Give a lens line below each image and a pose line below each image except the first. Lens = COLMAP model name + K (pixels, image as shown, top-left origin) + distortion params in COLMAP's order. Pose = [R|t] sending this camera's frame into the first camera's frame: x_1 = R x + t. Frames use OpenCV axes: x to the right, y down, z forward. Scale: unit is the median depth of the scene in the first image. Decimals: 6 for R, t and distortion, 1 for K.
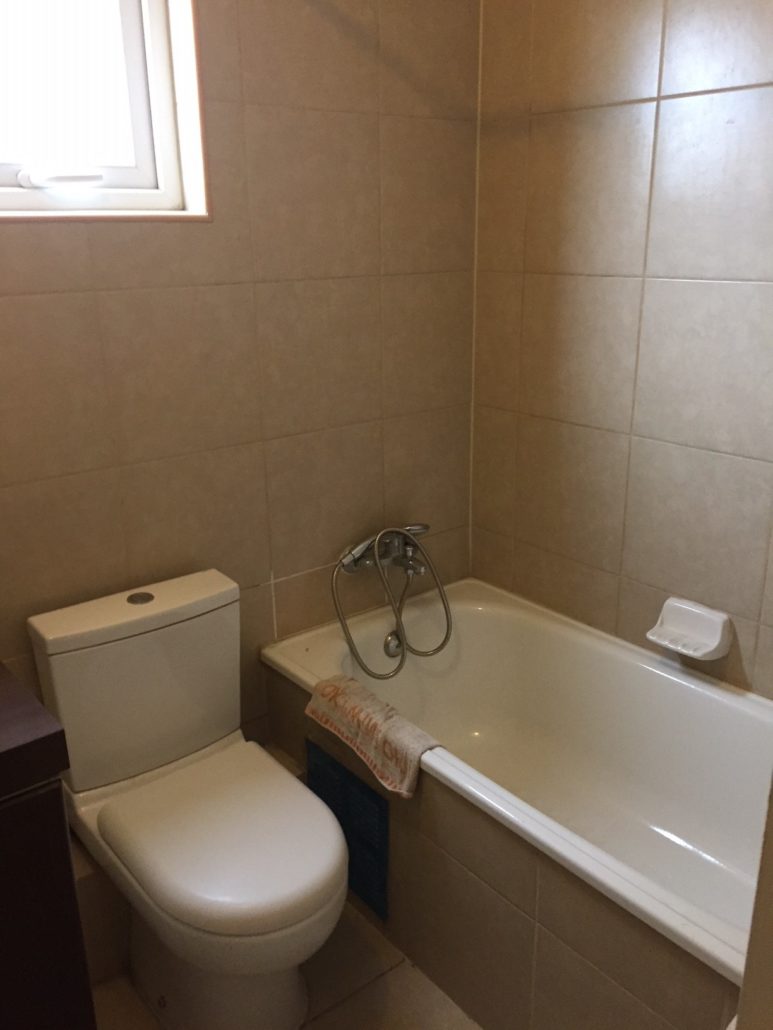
lens RADIAL K [[872.1, 0, 383.3], [0, 872.1, 519.9], [0, 0, 1]] dist [0.071797, -0.106351]
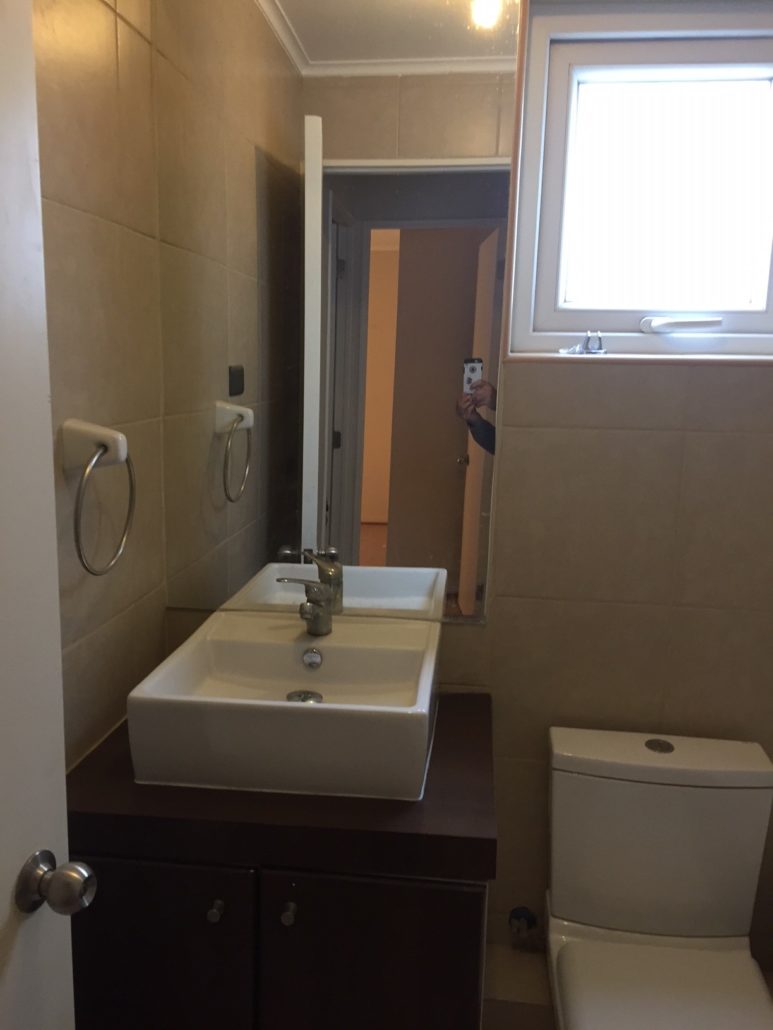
lens RADIAL K [[872.1, 0, 383.3], [0, 872.1, 519.9], [0, 0, 1]] dist [0.071797, -0.106351]
pose [[0.699628, 0.157425, -0.696949, 0.142952], [-0.256940, 0.965607, -0.039819, -0.033115], [0.666711, 0.206932, 0.716014, 0.072495]]
